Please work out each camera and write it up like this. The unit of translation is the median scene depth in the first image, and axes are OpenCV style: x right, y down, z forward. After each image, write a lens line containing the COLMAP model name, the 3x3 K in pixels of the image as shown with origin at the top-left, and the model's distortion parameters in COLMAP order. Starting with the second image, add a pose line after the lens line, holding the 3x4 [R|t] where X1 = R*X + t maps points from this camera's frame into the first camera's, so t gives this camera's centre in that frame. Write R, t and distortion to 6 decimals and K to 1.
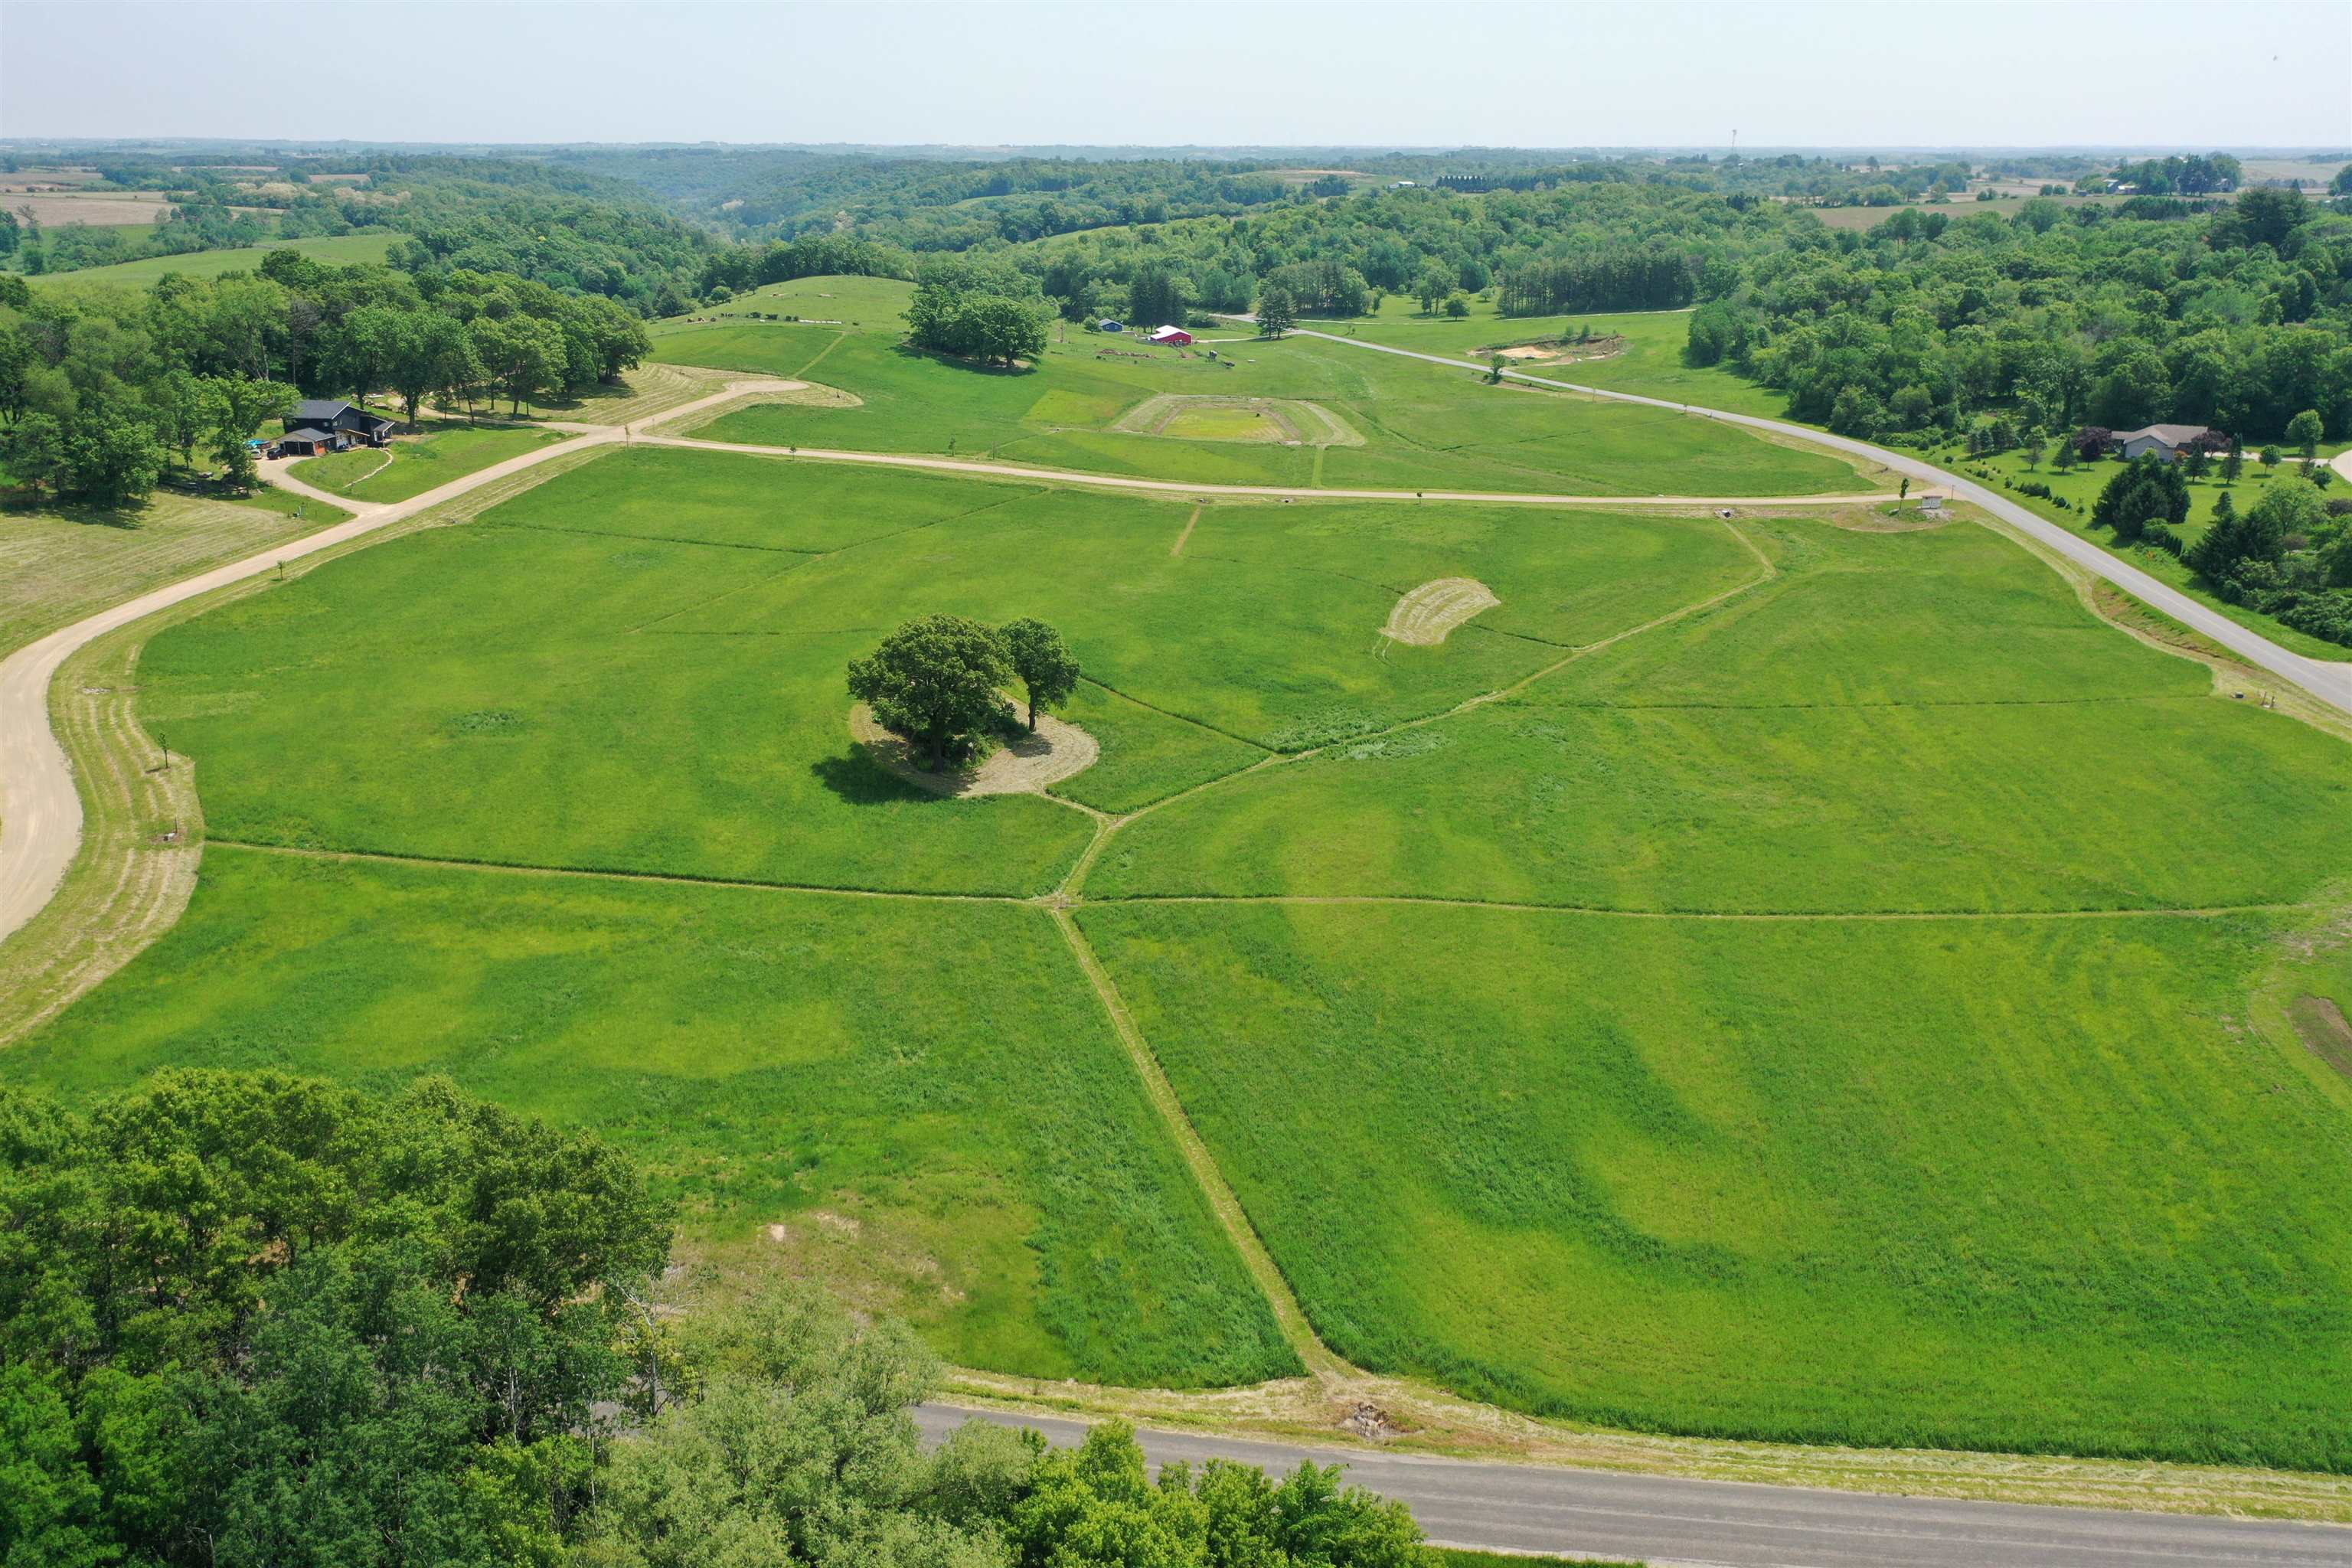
lens RADIAL K [[1861.8, 0, 1173.7], [0, 1861.8, 772.4], [0, 0, 1]] dist [0.012891, 0.001371]
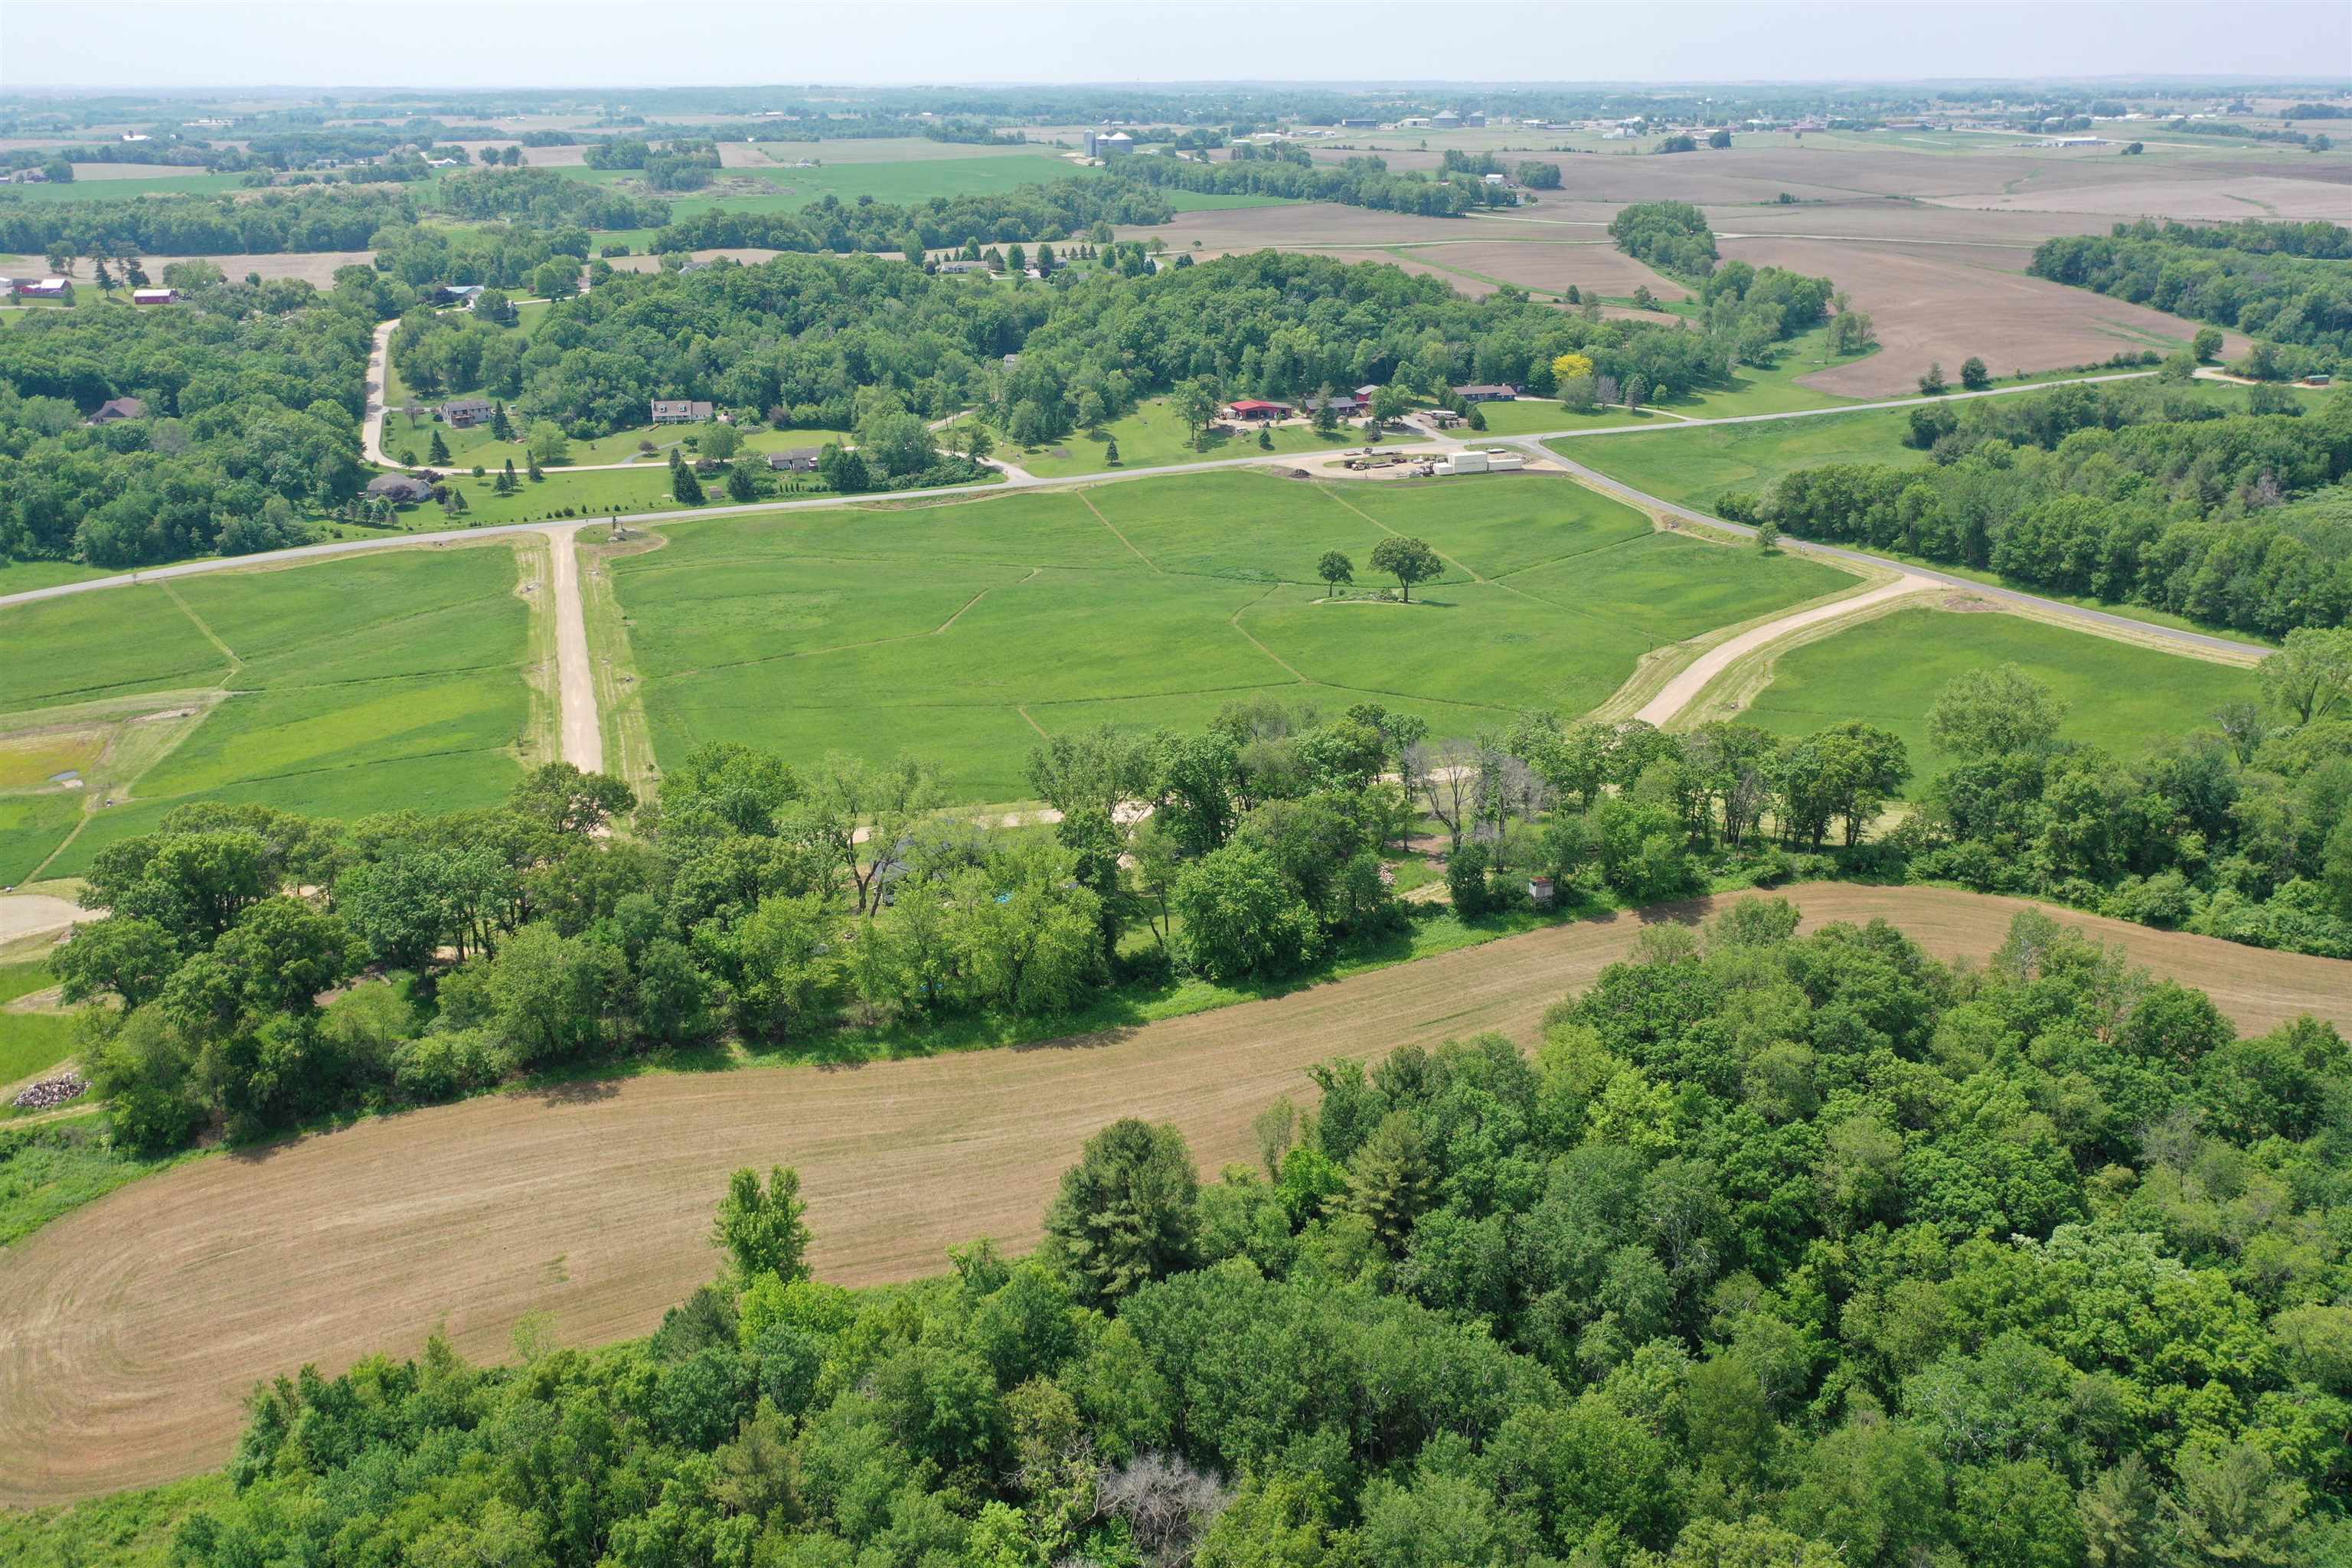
lens RADIAL K [[1879.4, 0, 1169.9], [0, 1879.4, 720.3], [0, 0, 1]] dist [0.015941, -0.000143]
pose [[-0.416949, -0.296523, 0.859202, -0.967288], [0.293328, 0.850815, 0.435974, -0.461843], [-0.860298, 0.433807, -0.267768, 0.924243]]
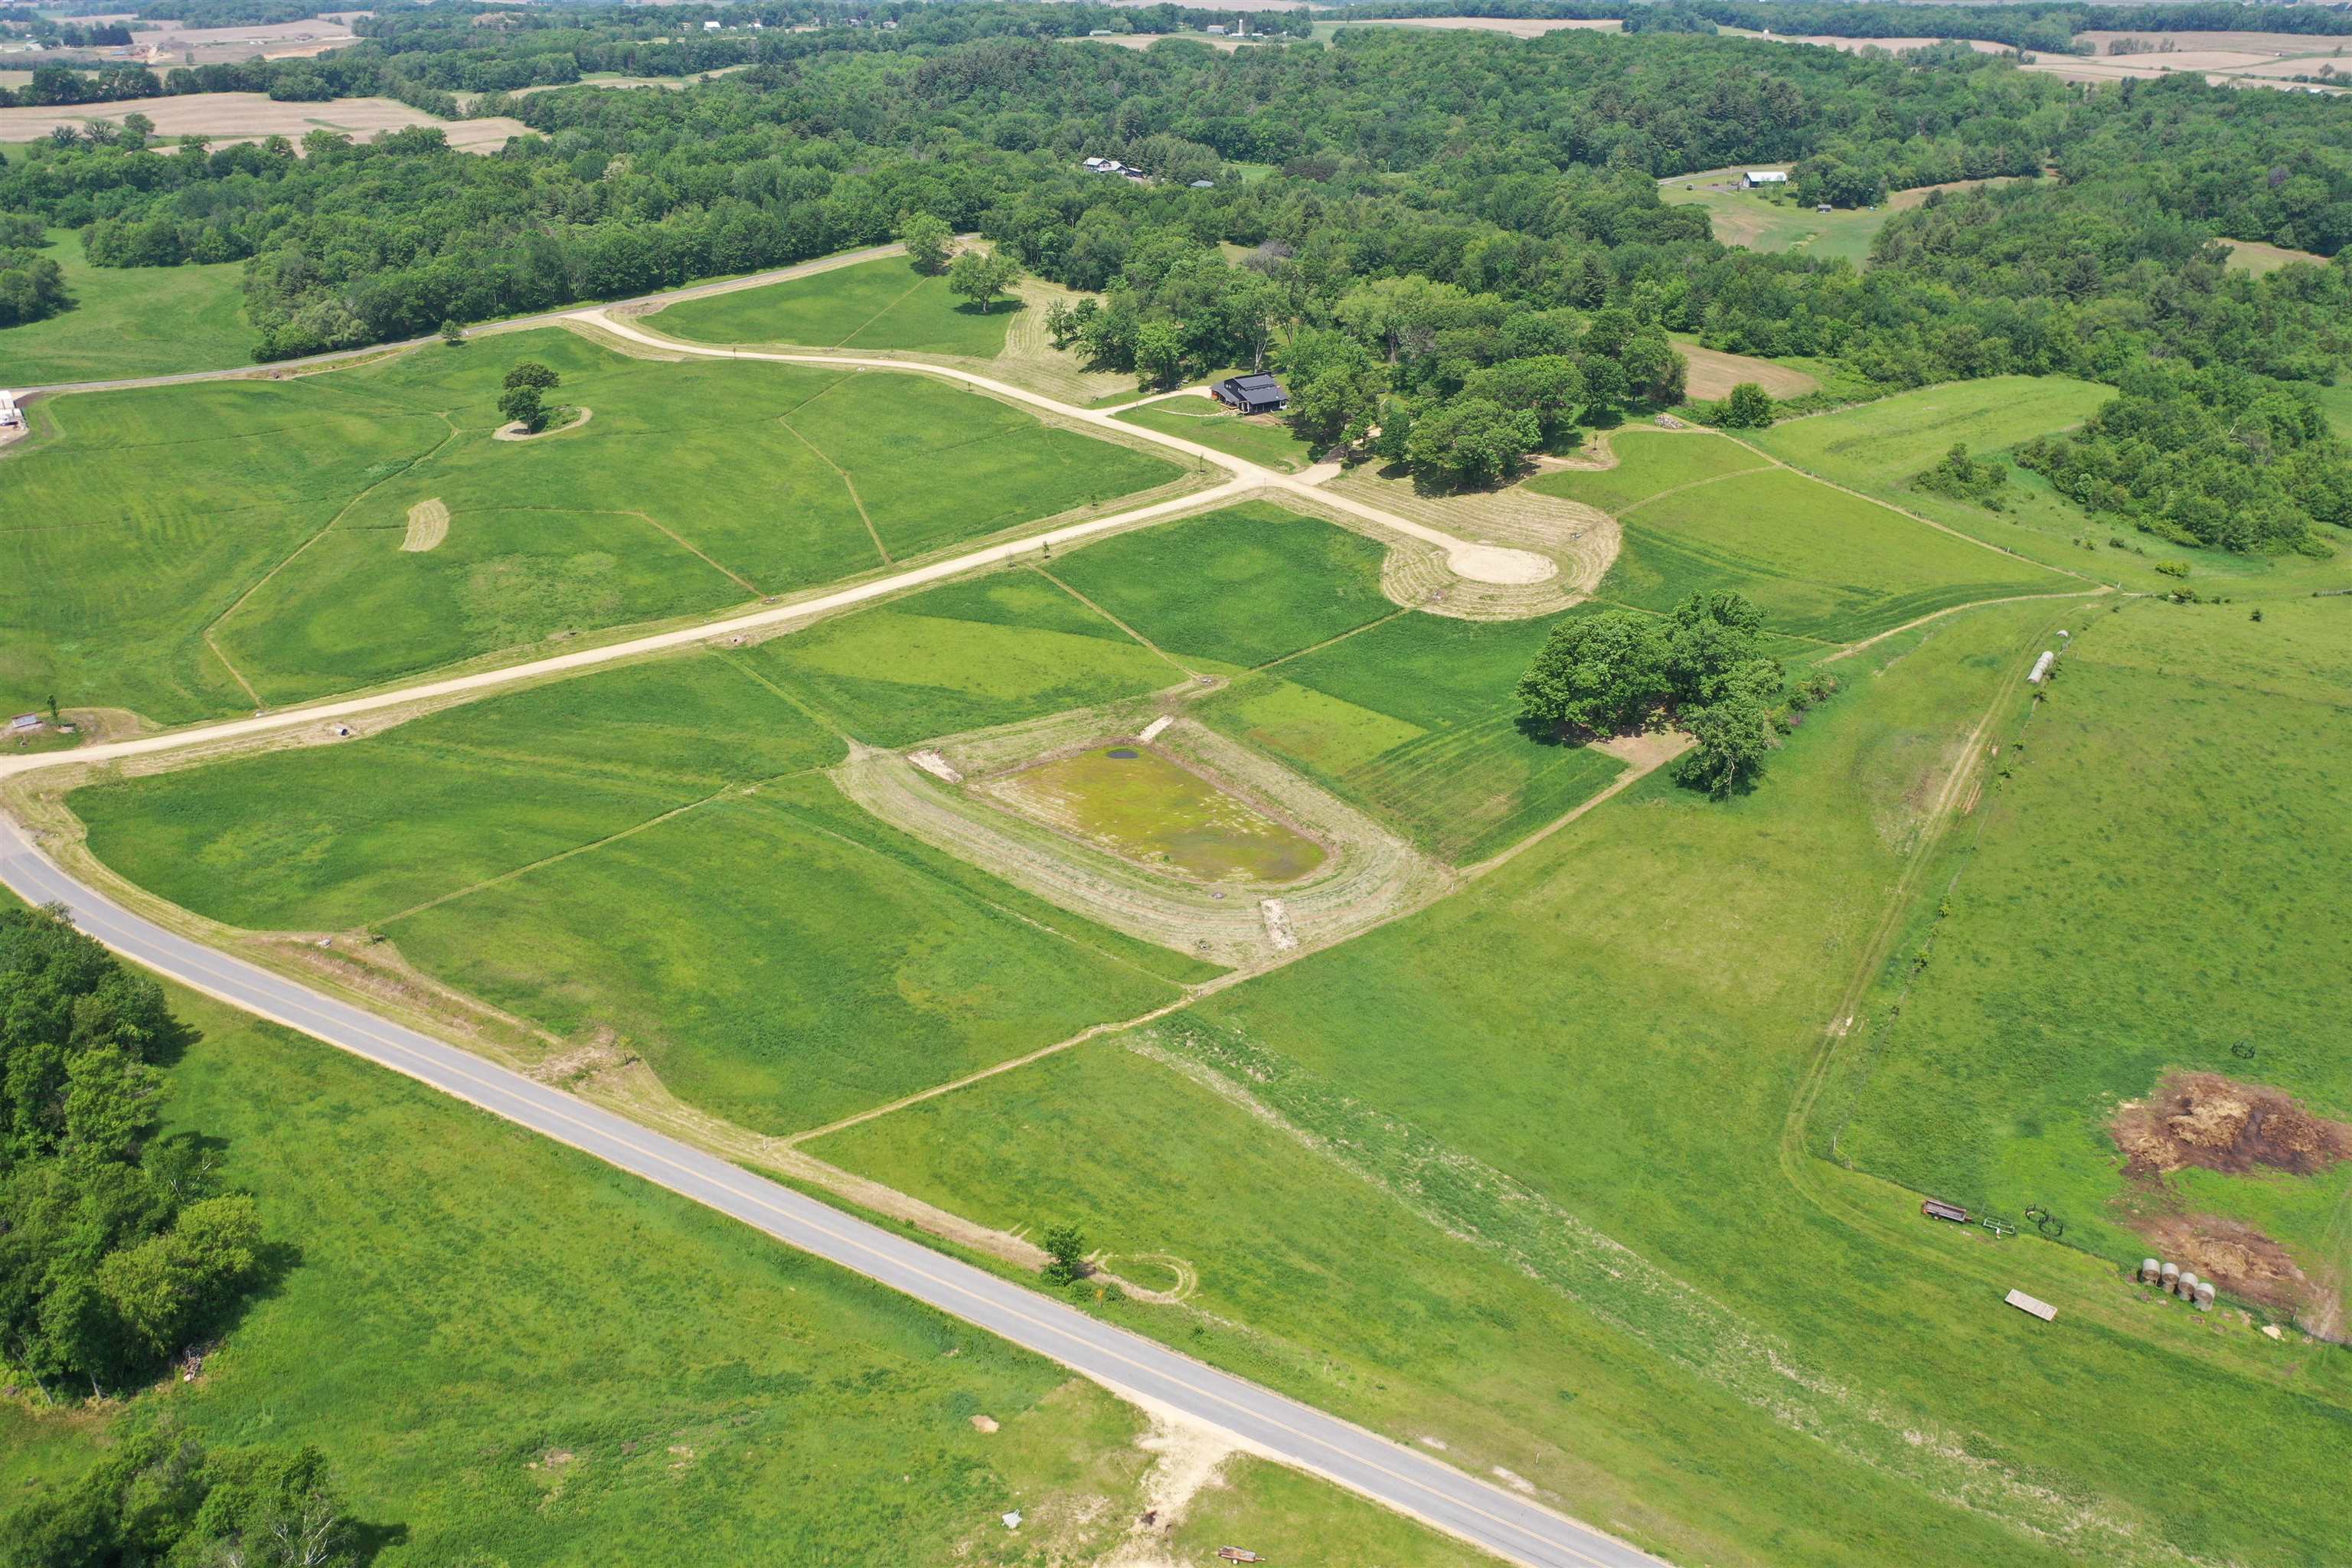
lens RADIAL K [[1849.9, 0, 1168.7], [0, 1849.9, 792.9], [0, 0, 1]] dist [0.013927, 0.001820]
pose [[-0.741327, 0.278365, -0.610694, 0.472924], [-0.210644, 0.767447, 0.605519, -0.675175], [0.637231, 0.577527, -0.510294, 1.570734]]
